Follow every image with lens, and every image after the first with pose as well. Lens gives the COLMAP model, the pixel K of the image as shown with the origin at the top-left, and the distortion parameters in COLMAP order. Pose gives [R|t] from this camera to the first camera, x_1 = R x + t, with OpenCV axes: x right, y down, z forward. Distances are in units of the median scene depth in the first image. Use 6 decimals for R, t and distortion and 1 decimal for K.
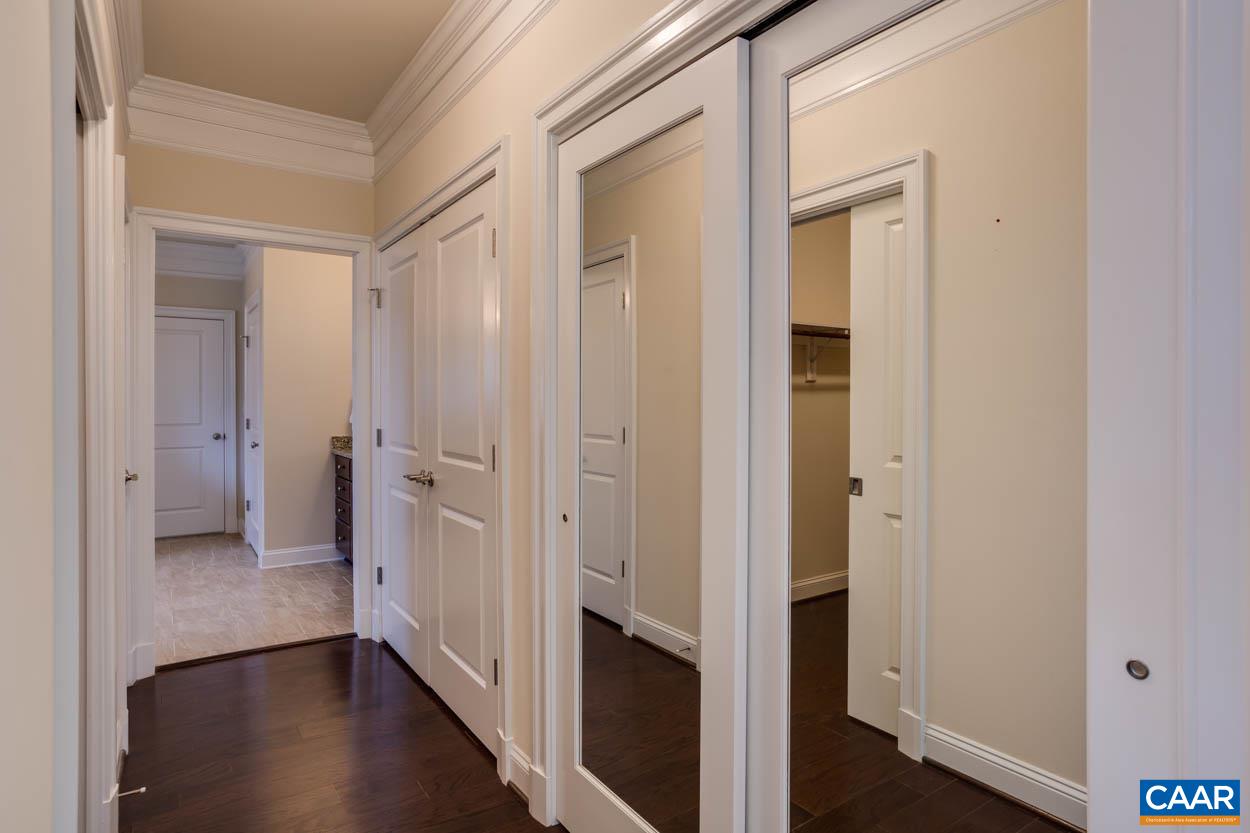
lens RADIAL K [[634.9, 0, 629.1], [0, 634.9, 402.5], [0, 0, 1]] dist [-0.043027, 0.015559]
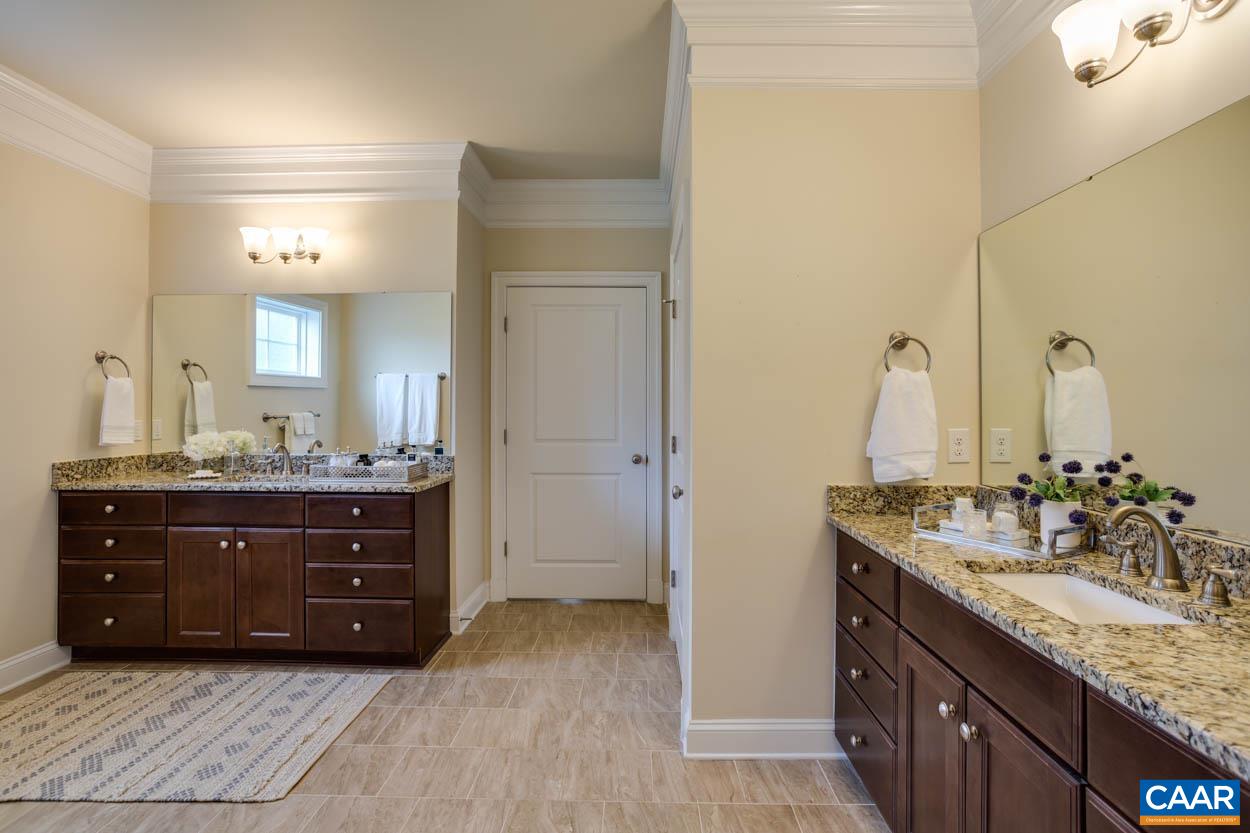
lens RADIAL K [[634.9, 0, 629.1], [0, 634.9, 402.5], [0, 0, 1]] dist [-0.043027, 0.015559]
pose [[0.797484, -0.004094, -0.603326, -0.270612], [-0.002586, 0.999945, -0.010203, 0.000058], [0.603334, 0.009697, 0.797430, 0.479642]]
